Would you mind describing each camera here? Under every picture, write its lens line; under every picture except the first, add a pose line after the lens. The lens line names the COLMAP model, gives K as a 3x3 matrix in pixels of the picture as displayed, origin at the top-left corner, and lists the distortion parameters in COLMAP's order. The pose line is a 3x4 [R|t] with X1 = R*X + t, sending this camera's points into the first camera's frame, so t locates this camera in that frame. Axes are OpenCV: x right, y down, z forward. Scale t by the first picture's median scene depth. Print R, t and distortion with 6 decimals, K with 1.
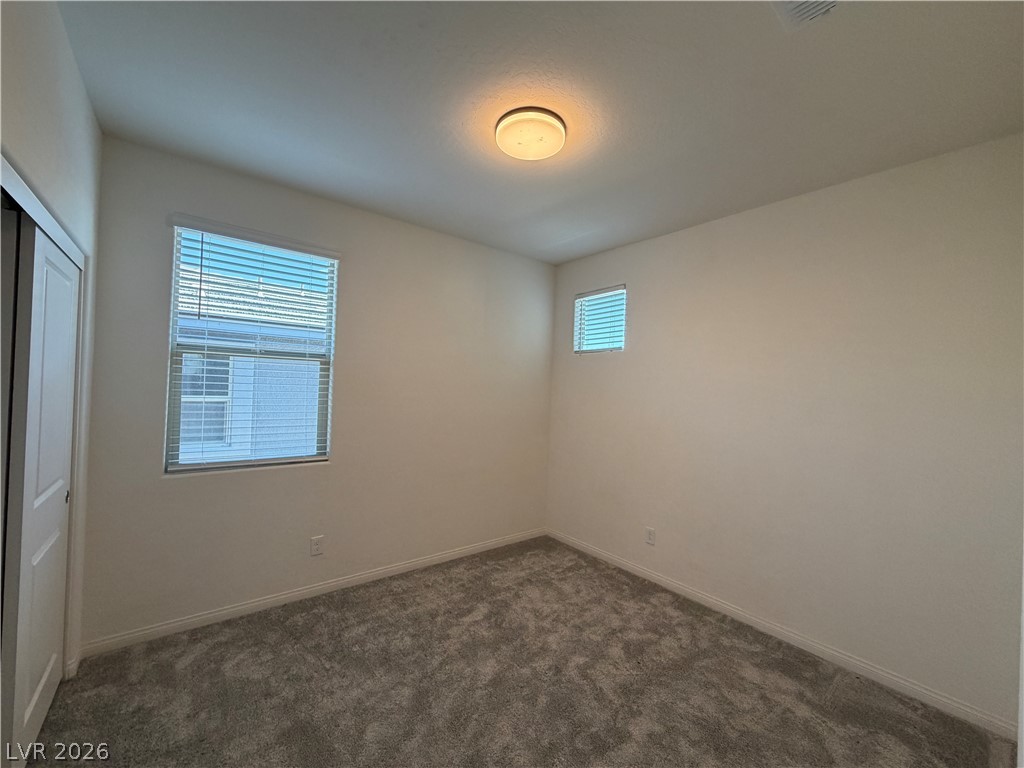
lens RADIAL K [[409.3, 0, 508.2], [0, 409.3, 384.9], [0, 0, 1]] dist [0.002382, -0.000334]
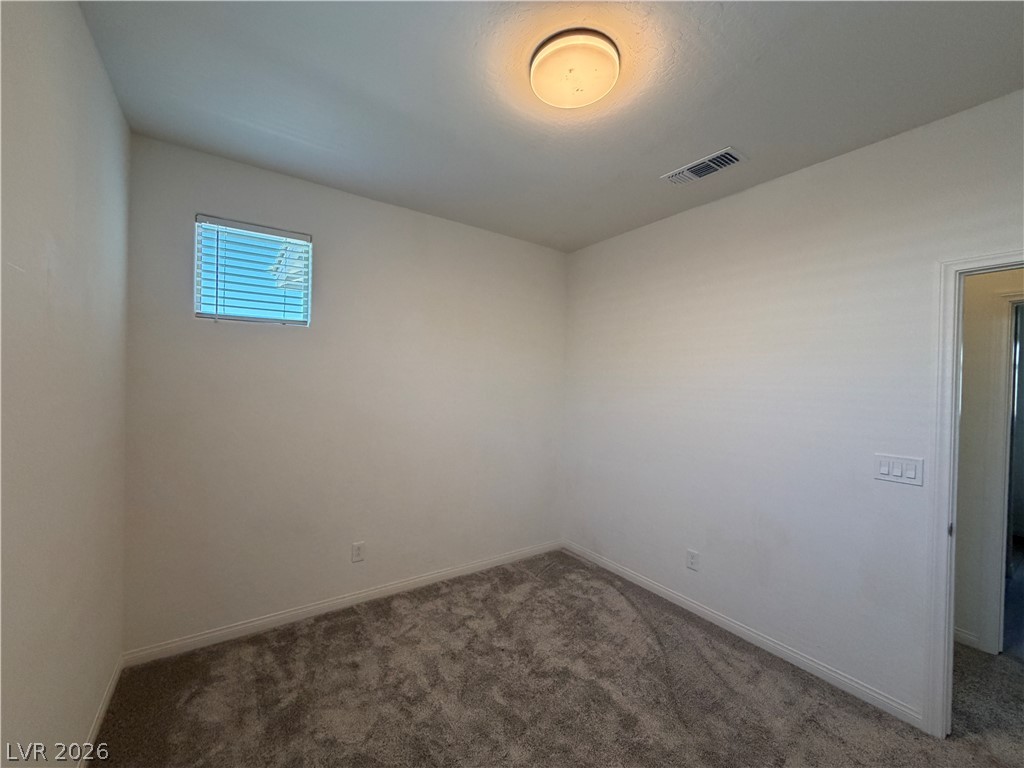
lens RADIAL K [[409.3, 0, 508.2], [0, 409.3, 384.9], [0, 0, 1]] dist [0.002382, -0.000334]
pose [[0.062876, -0.036738, 0.997345, -0.538682], [-0.029956, 0.998803, 0.038681, -0.024042], [-0.997572, -0.032309, 0.061700, 0.741919]]
